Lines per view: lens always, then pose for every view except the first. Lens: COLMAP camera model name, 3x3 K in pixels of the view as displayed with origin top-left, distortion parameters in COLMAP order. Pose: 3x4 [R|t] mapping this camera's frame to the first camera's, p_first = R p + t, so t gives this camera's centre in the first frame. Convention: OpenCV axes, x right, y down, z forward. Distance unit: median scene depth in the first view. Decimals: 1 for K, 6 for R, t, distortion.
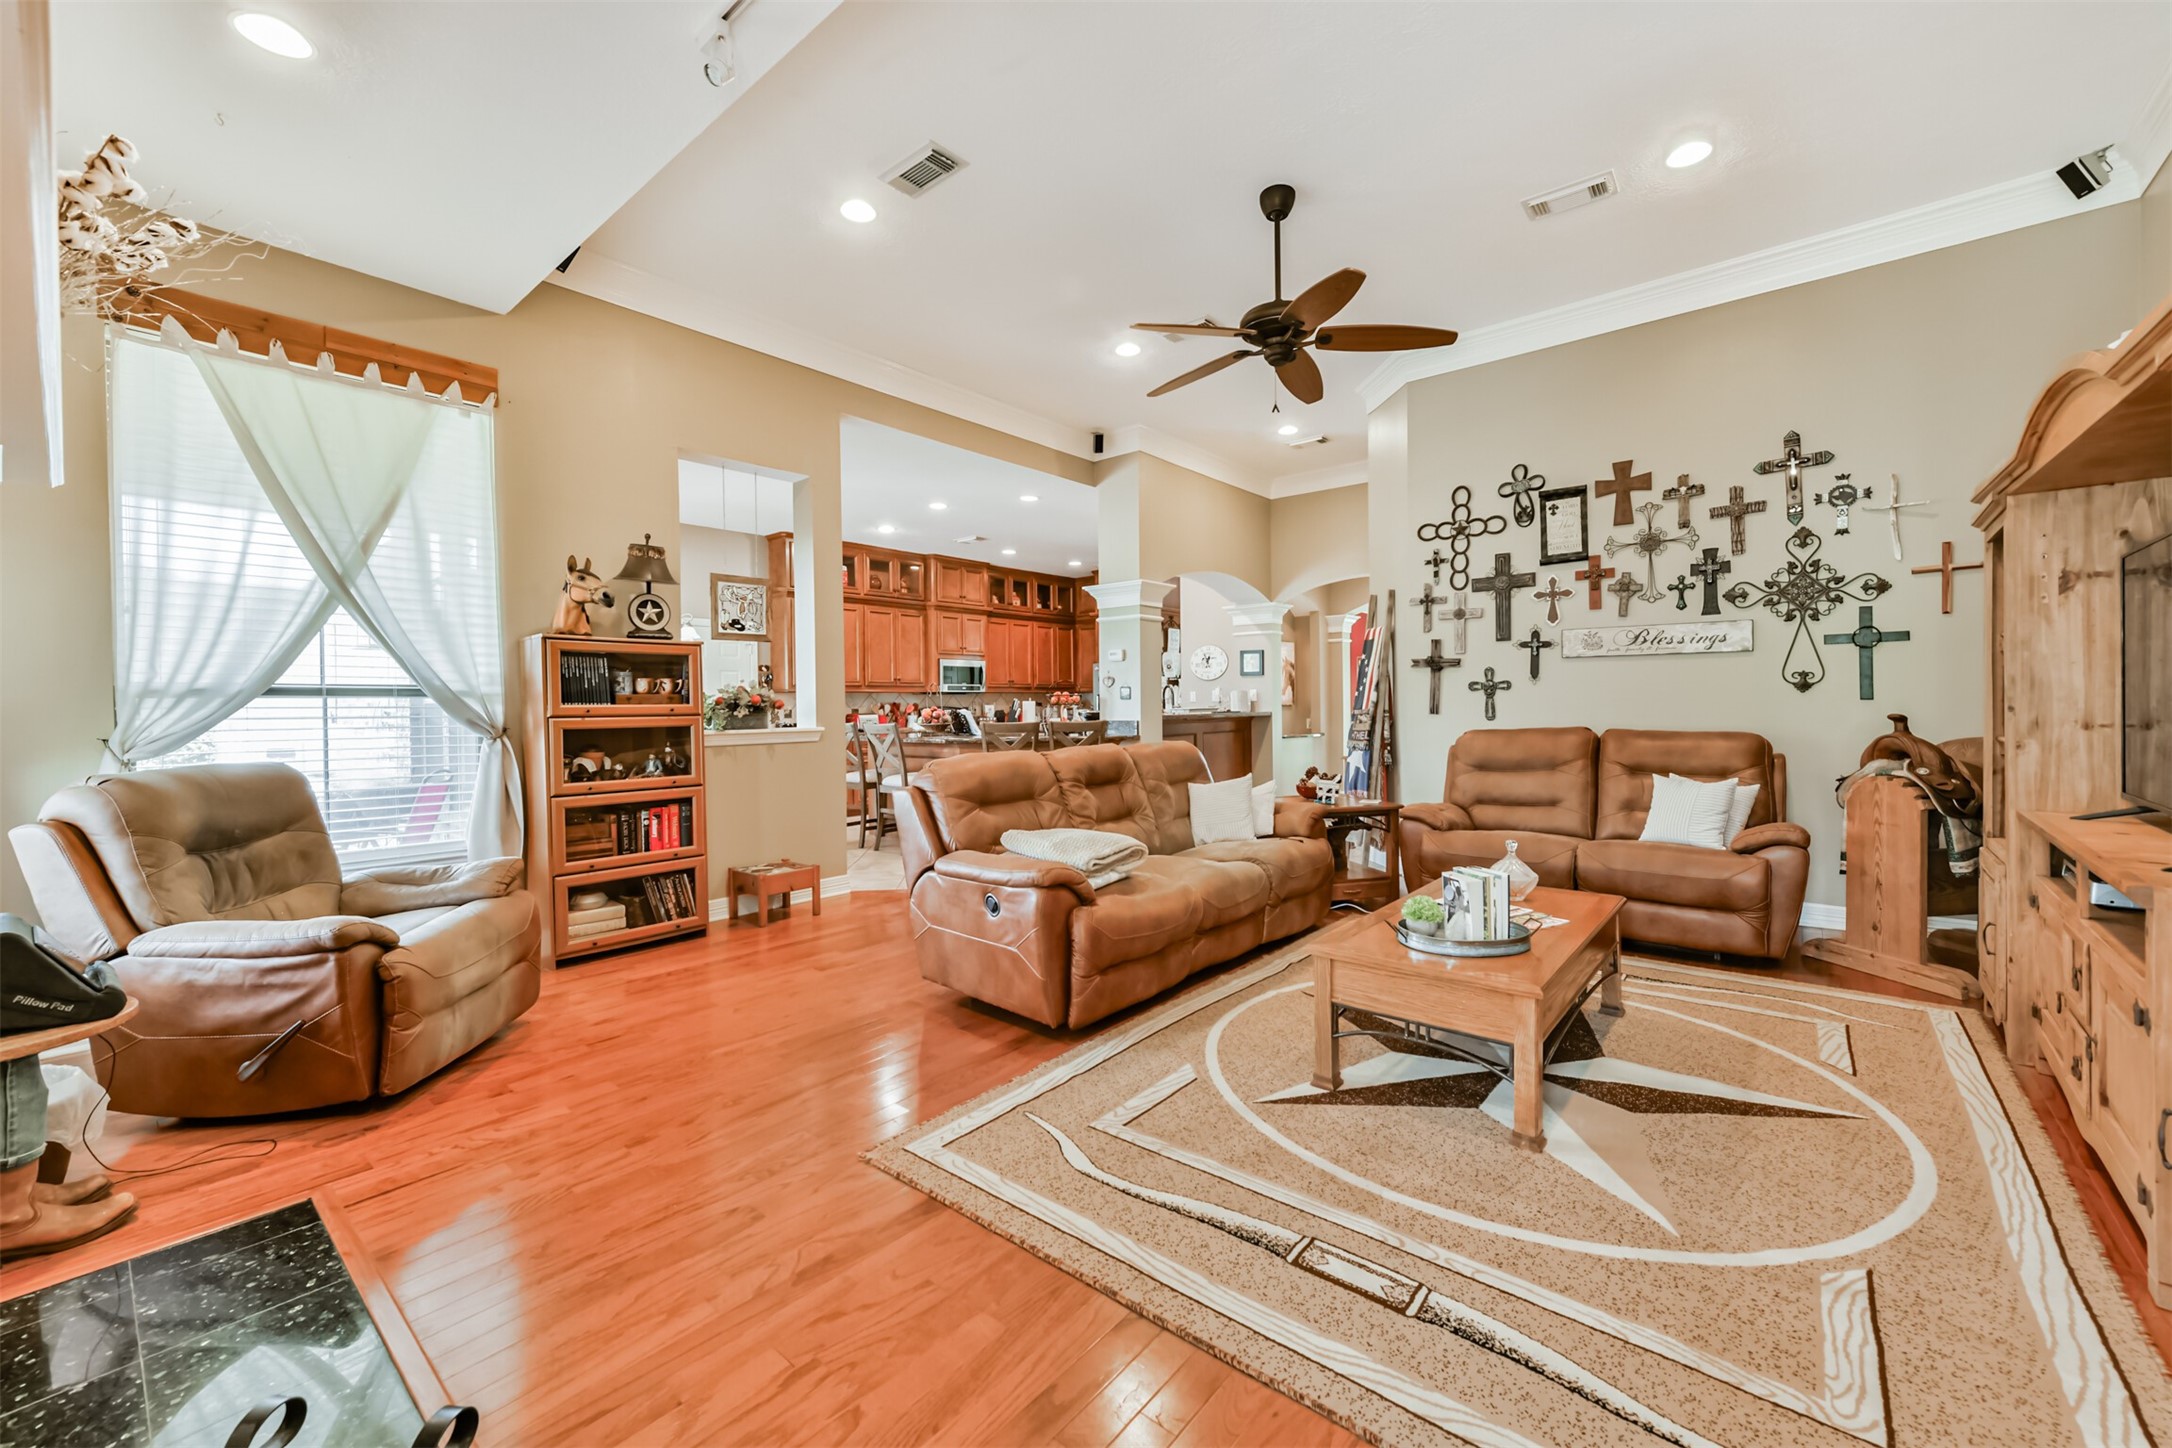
lens RADIAL K [[861.1, 0, 1089.6], [0, 861.1, 711.0], [0, 0, 1]] dist [0.005476, -0.000301]
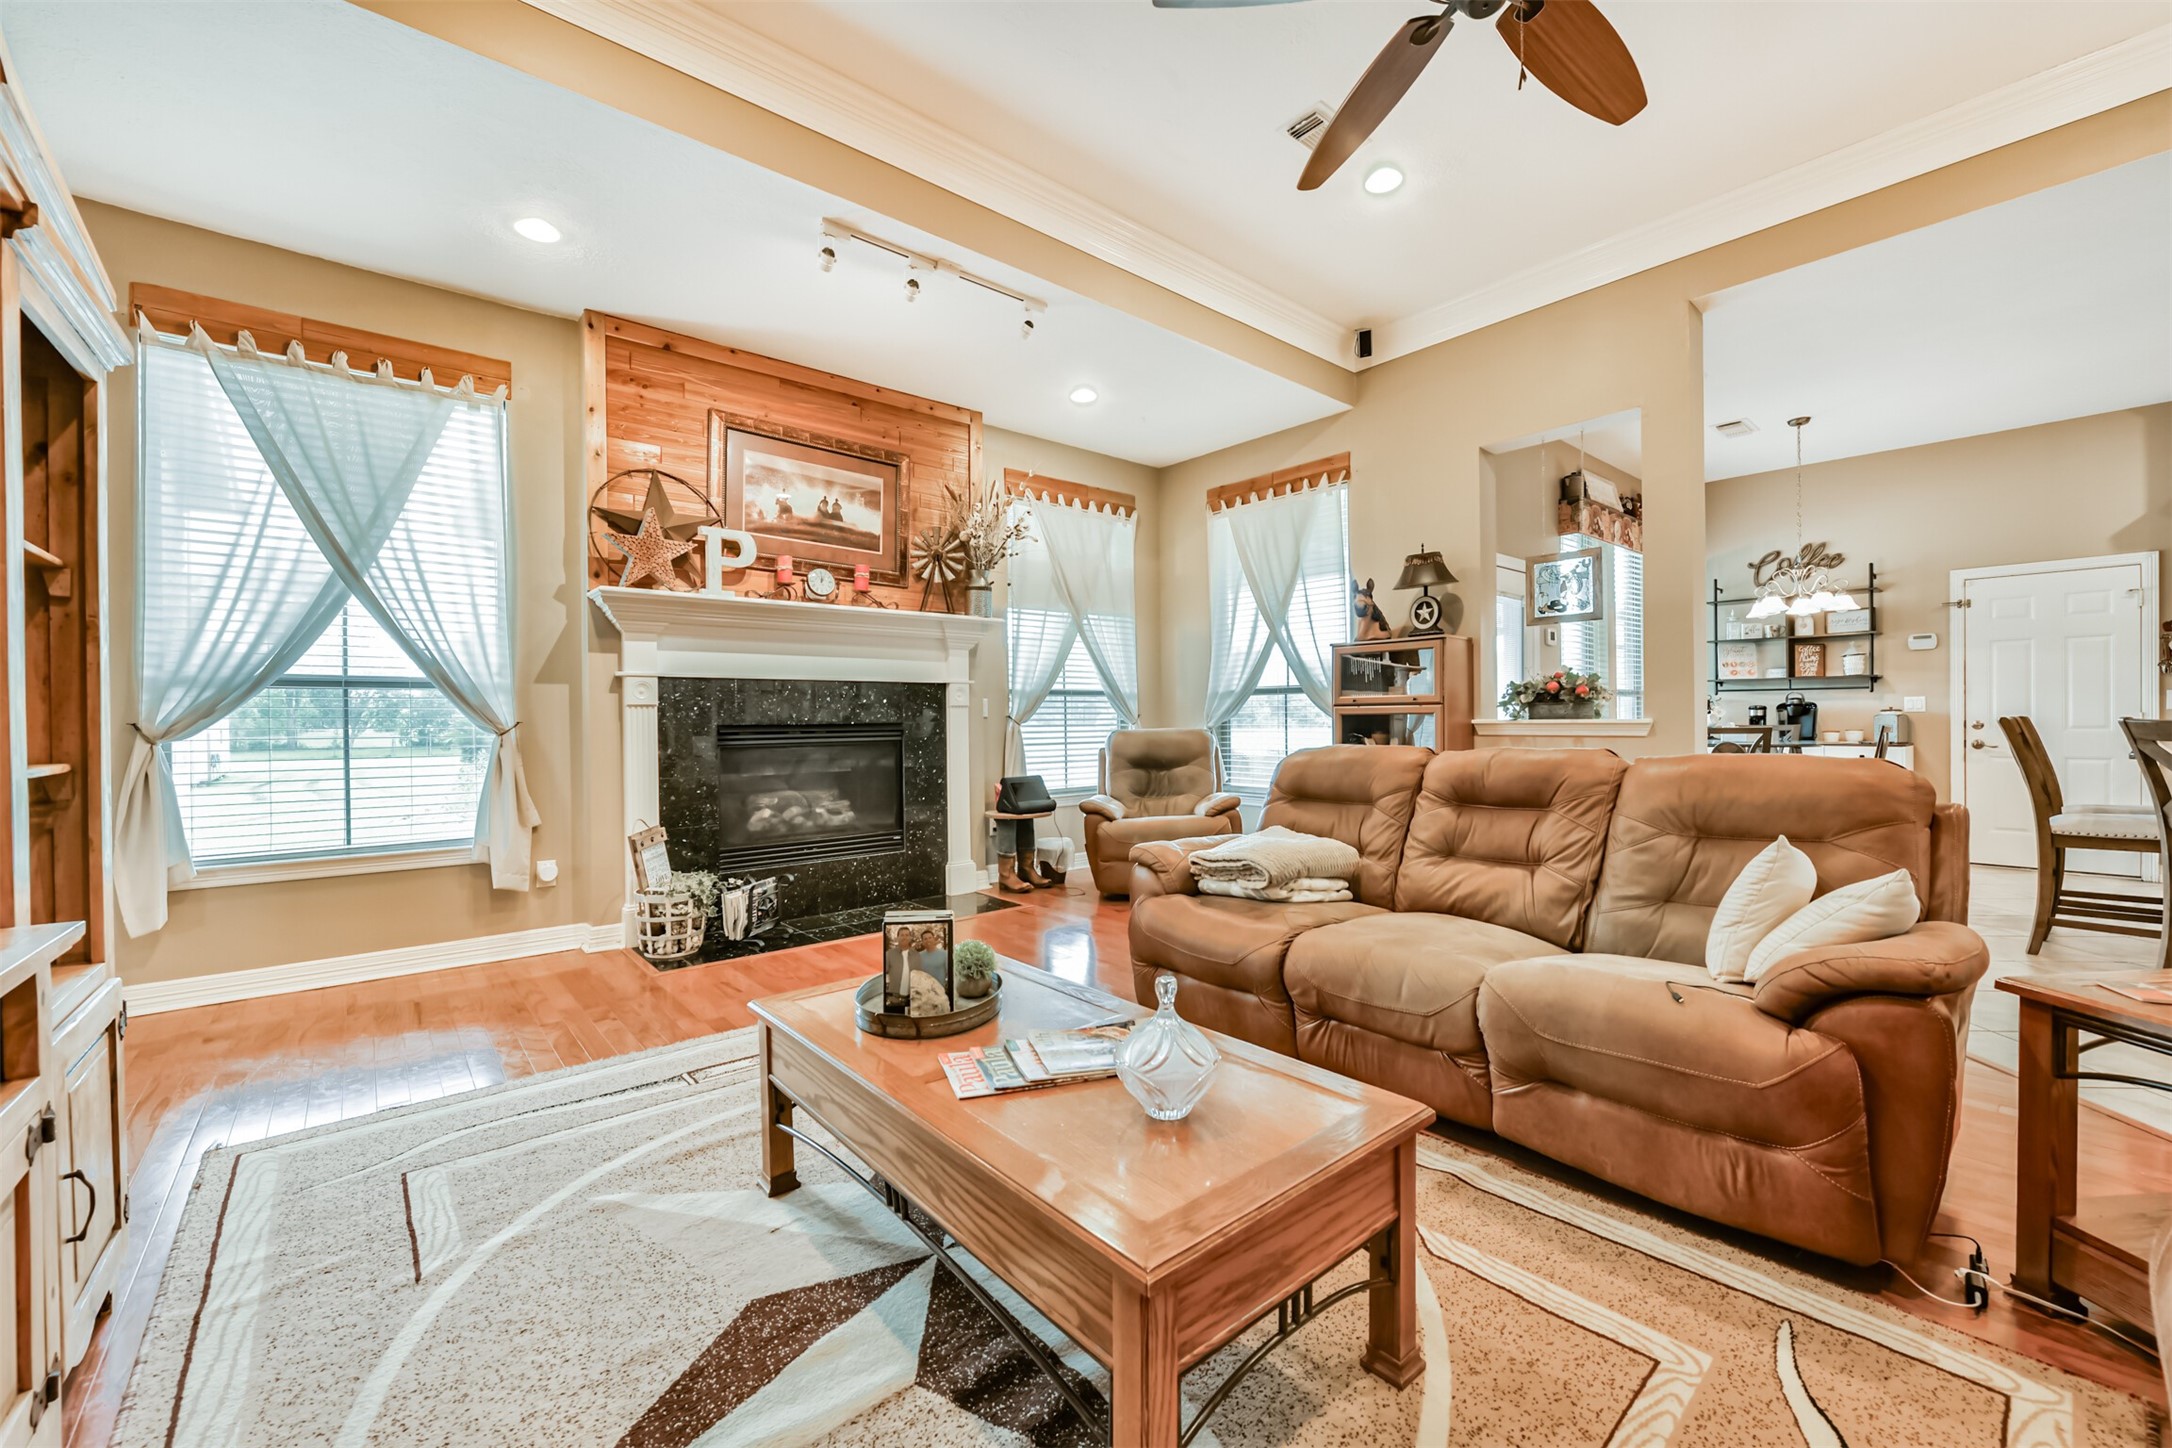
lens RADIAL K [[861.1, 0, 1091.8], [0, 861.1, 713.4], [0, 0, 1]] dist [0.005476, -0.000301]
pose [[-0.165767, 0.014703, -0.986055, 0.589532], [0.001708, 0.999892, 0.014622, 0.000751], [0.986164, 0.000740, -0.165774, 0.651941]]
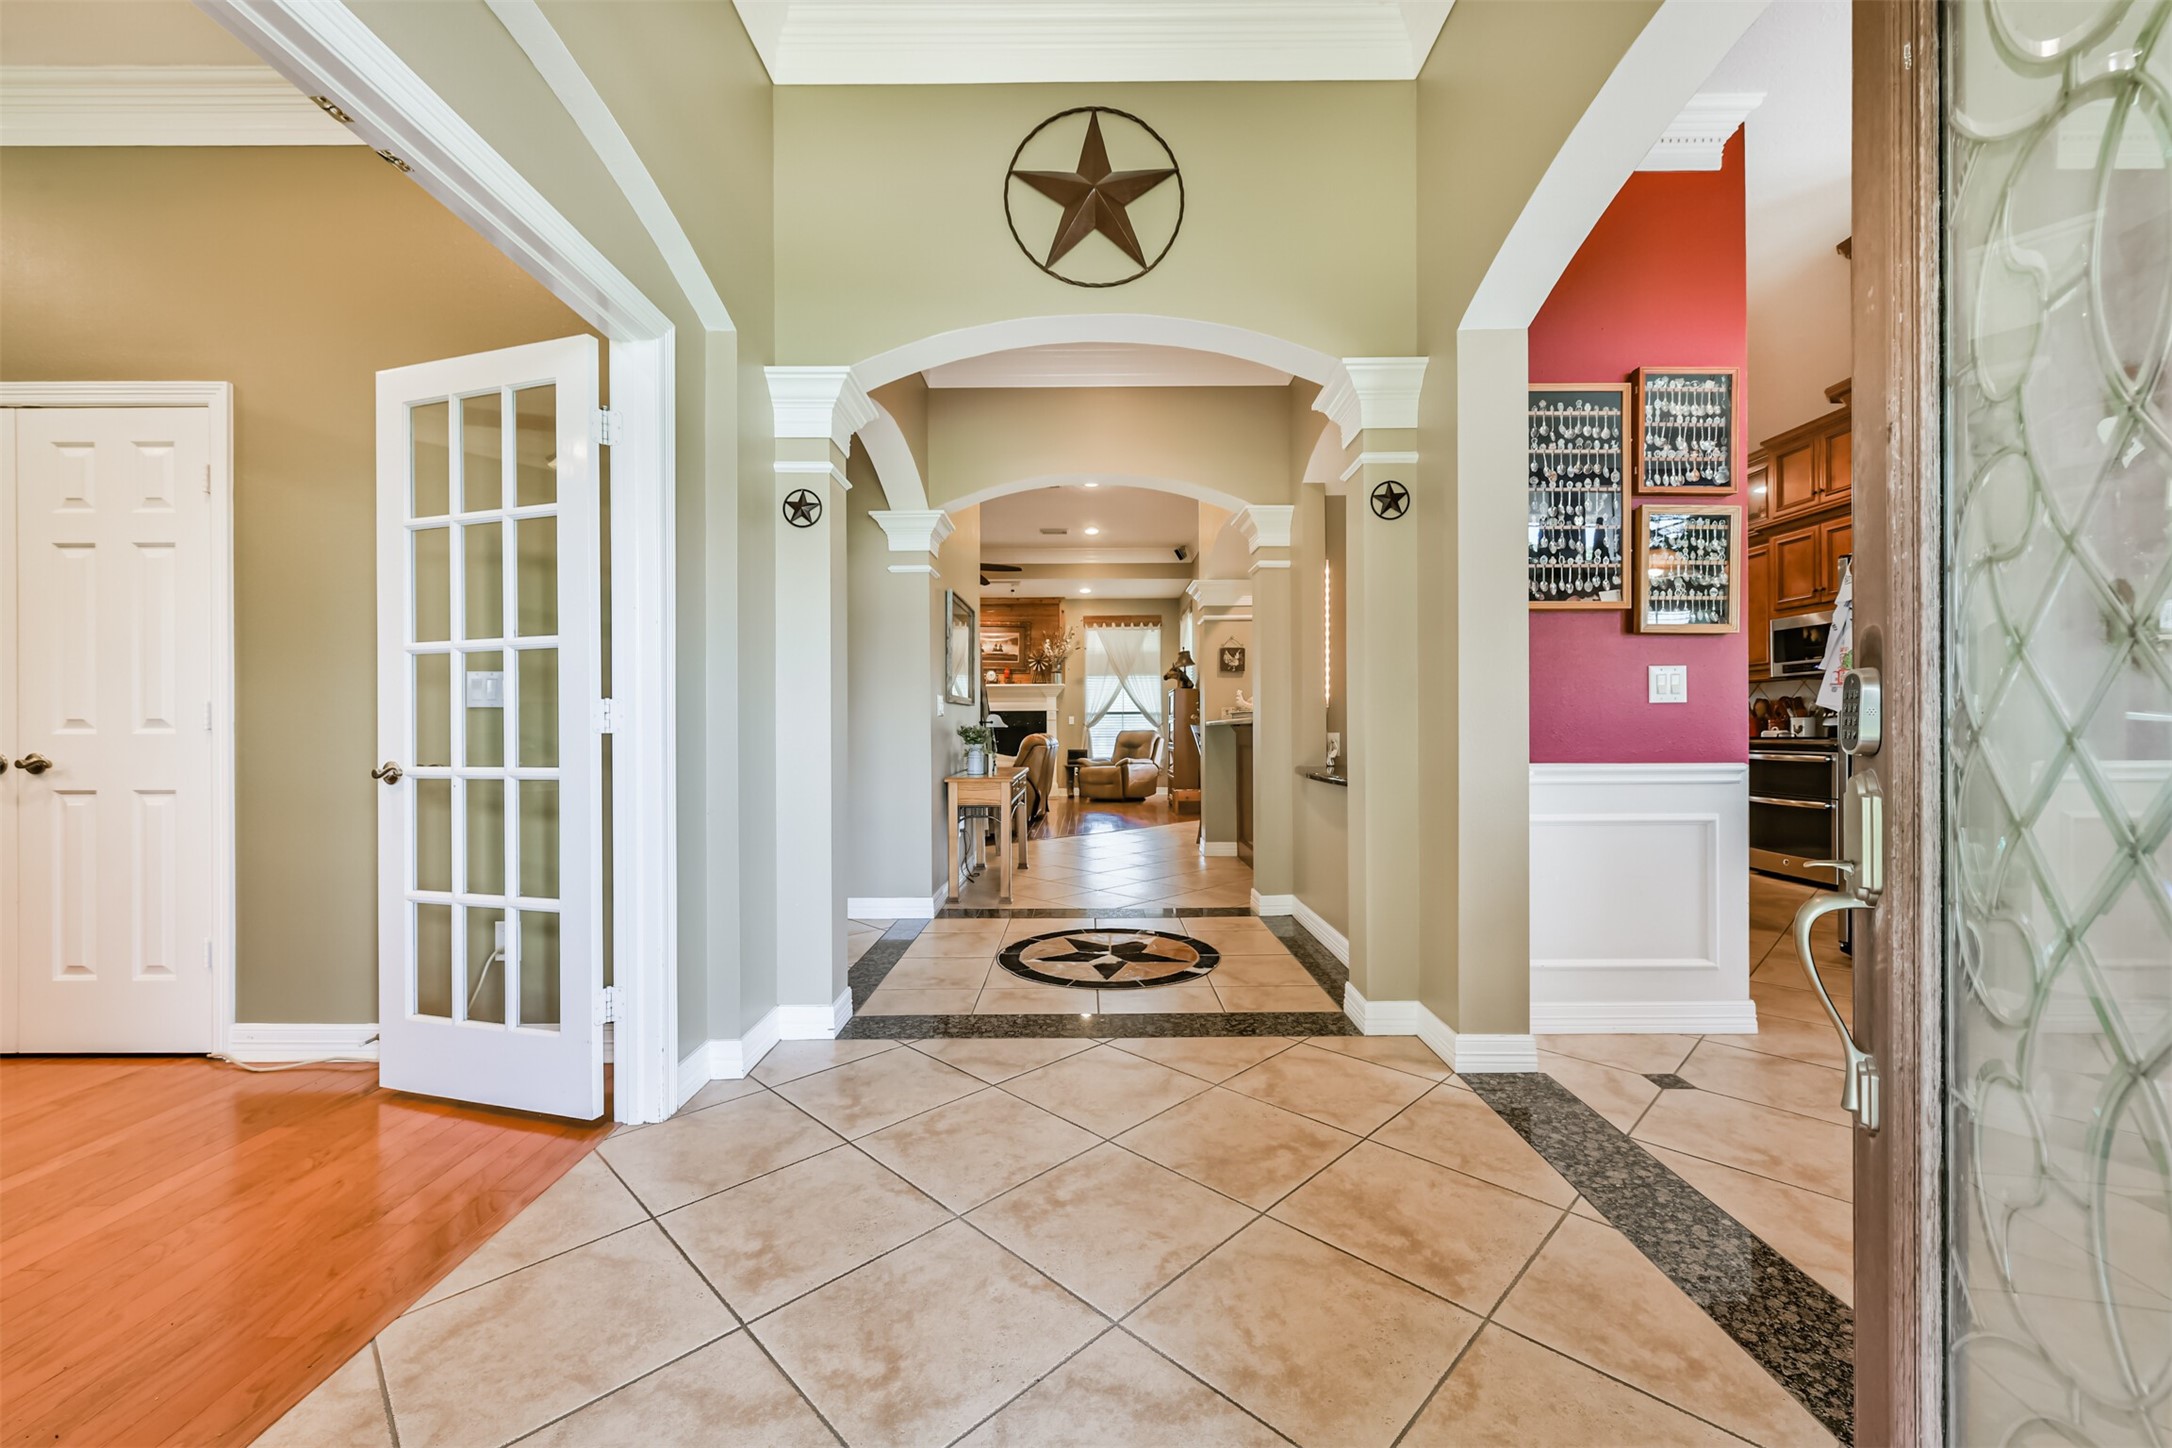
lens RADIAL K [[861.1, 0, 1084.3], [0, 861.1, 731.4], [0, 0, 1]] dist [0.005476, -0.000301]
pose [[-0.771750, 0.021273, -0.635571, 1.157581], [0.012692, 0.999757, 0.018050, -0.003956], [0.635800, 0.005863, -0.771832, 2.403573]]
